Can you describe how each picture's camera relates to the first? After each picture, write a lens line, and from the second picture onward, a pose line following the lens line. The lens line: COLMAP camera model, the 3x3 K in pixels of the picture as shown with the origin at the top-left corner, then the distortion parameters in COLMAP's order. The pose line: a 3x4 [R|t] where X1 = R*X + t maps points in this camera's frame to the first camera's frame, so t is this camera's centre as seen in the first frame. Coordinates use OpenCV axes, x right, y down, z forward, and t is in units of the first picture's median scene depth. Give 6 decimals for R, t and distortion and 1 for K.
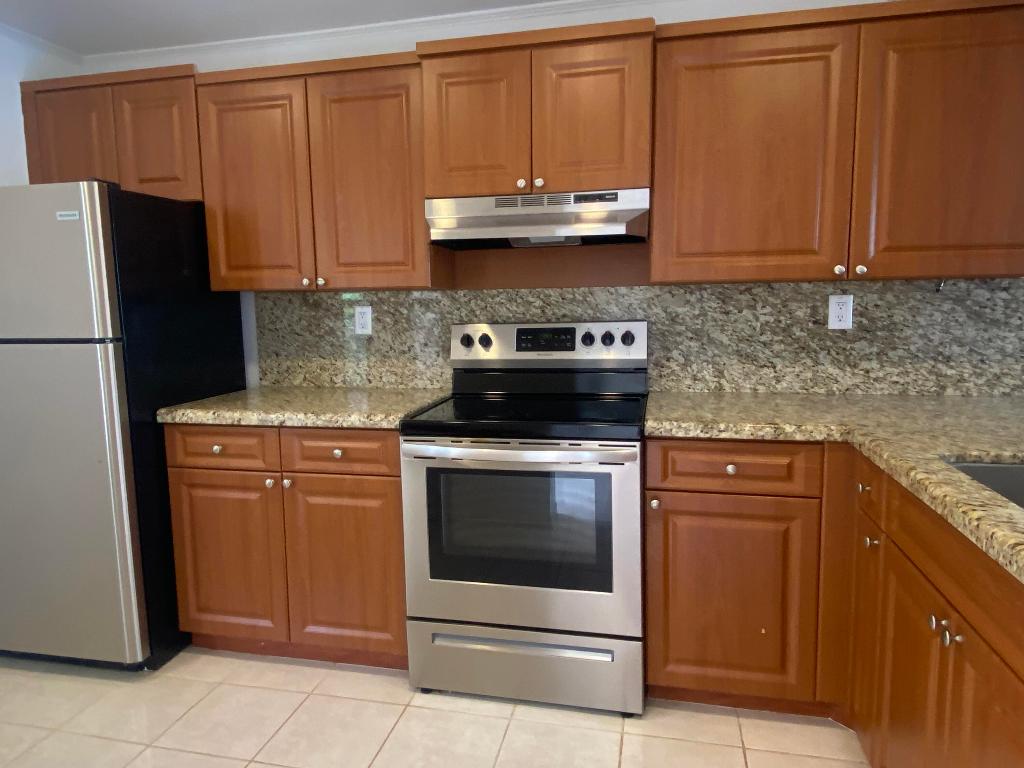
lens RADIAL K [[676.0, 0, 498.2], [0, 676.0, 388.1], [0, 0, 1]] dist [0.091536, -0.101203]
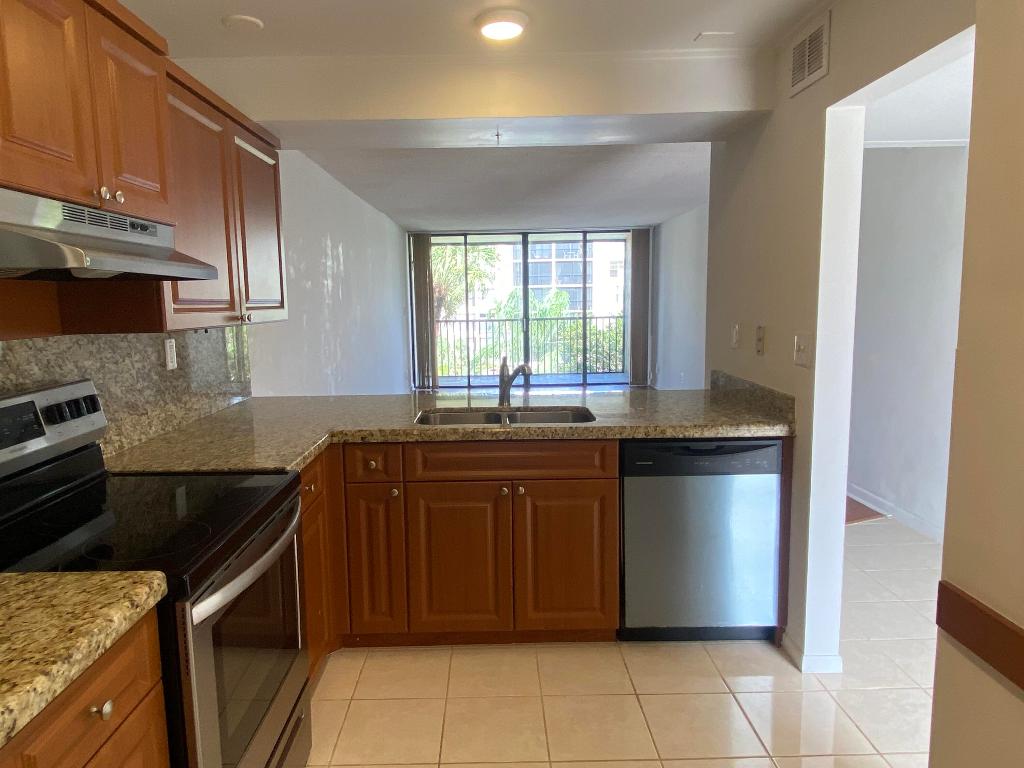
lens RADIAL K [[676.0, 0, 498.2], [0, 676.0, 388.1], [0, 0, 1]] dist [0.091536, -0.101203]
pose [[-0.245384, -0.109509, 0.963221, -0.659727], [0.144885, 0.978297, 0.148133, -0.137616], [-0.958538, 0.175906, -0.224192, 0.719491]]
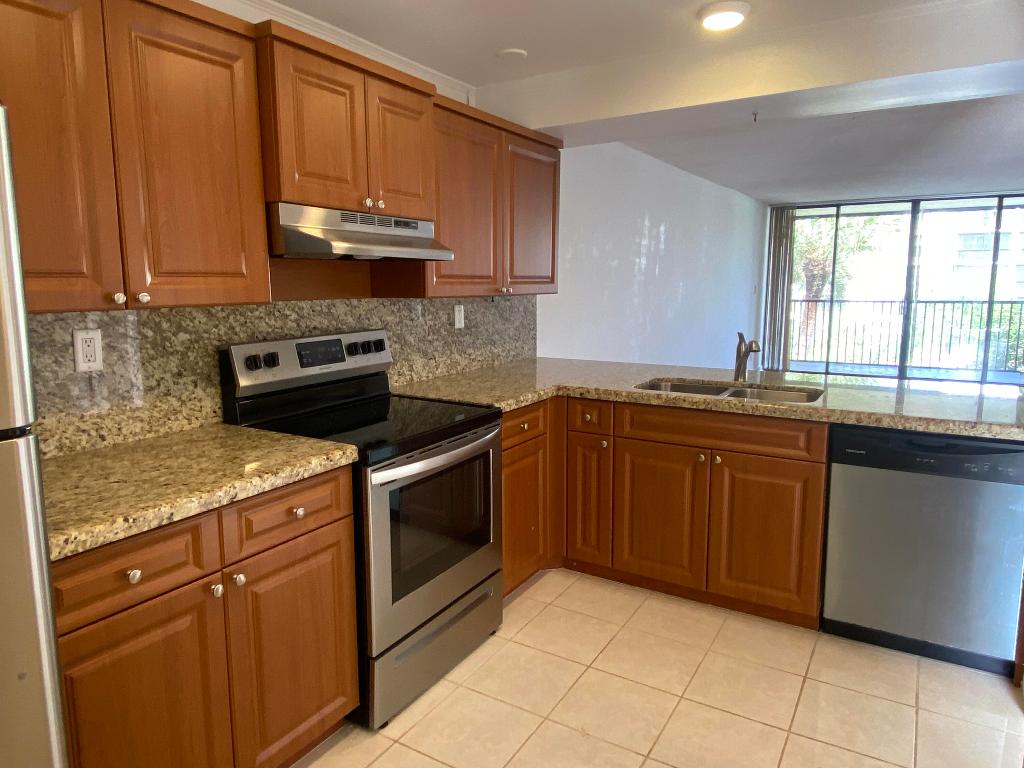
lens RADIAL K [[676.0, 0, 498.2], [0, 676.0, 388.1], [0, 0, 1]] dist [0.091536, -0.101203]
pose [[0.311456, -0.136604, 0.940391, -0.809576], [0.121681, 0.987200, 0.103103, -0.094166], [-0.942438, 0.082316, 0.324092, 0.446772]]
